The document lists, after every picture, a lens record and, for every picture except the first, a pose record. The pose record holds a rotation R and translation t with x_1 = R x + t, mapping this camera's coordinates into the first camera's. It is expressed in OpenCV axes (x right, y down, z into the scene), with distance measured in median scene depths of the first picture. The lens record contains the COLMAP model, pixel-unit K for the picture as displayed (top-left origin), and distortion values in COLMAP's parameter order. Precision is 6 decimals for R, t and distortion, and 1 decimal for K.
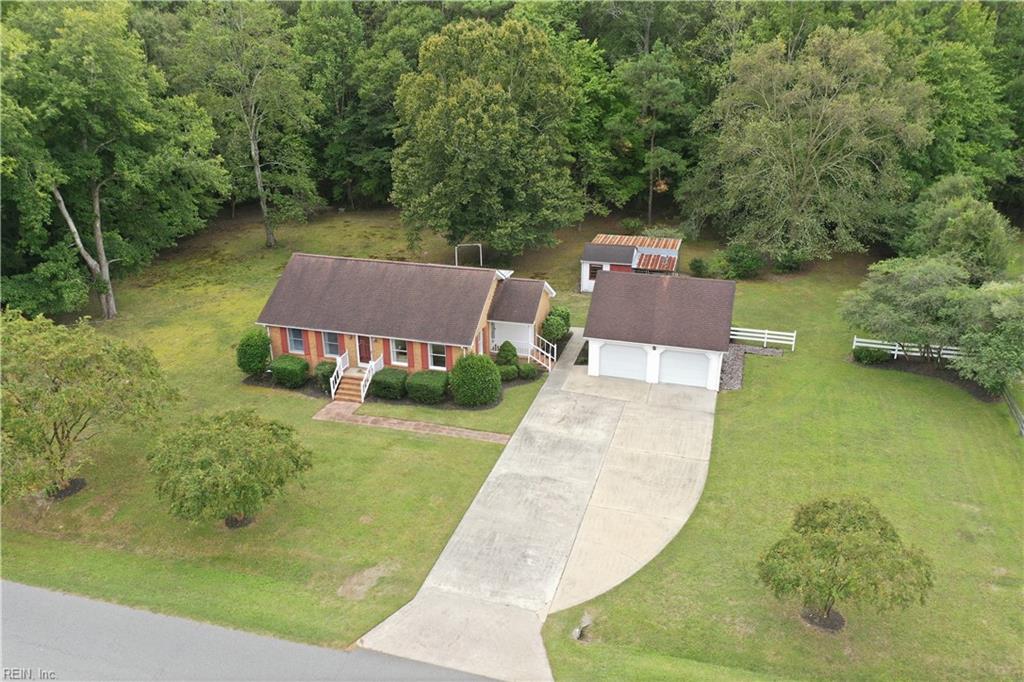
lens RADIAL K [[795.4, 0, 510.9], [0, 795.4, 340.8], [0, 0, 1]] dist [0.001058, -0.005618]
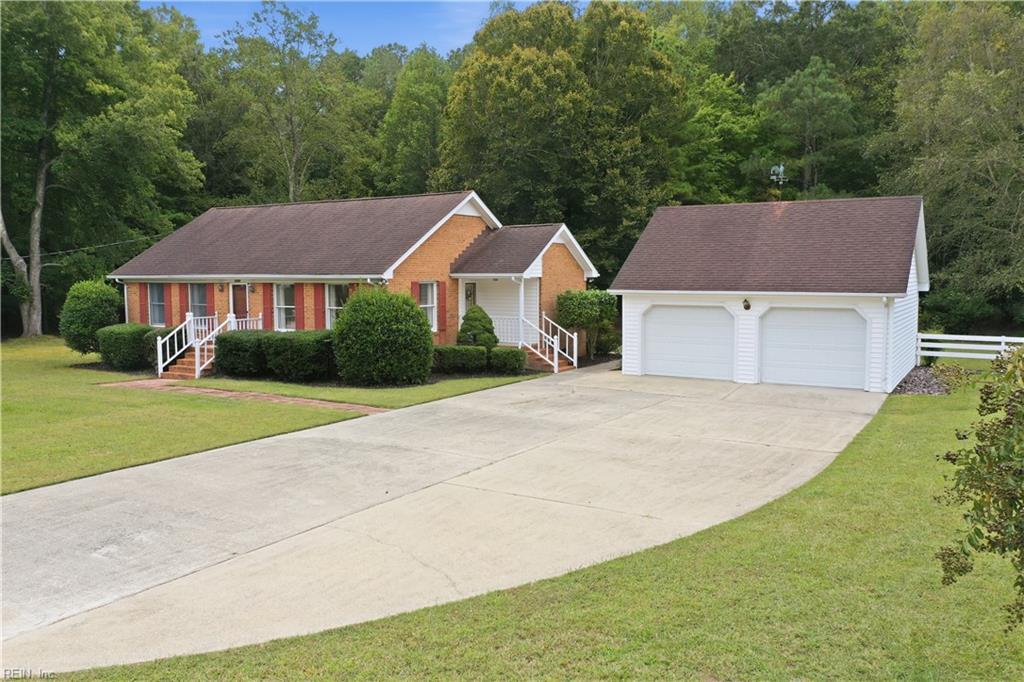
lens RADIAL K [[795.4, 0, 515.1], [0, 795.4, 339.1], [0, 0, 1]] dist [0.001058, -0.005618]
pose [[0.967680, 0.023315, -0.251101, 0.159360], [-0.100758, 0.948533, -0.300220, 0.184995], [0.231178, 0.315818, 0.920226, 0.500114]]
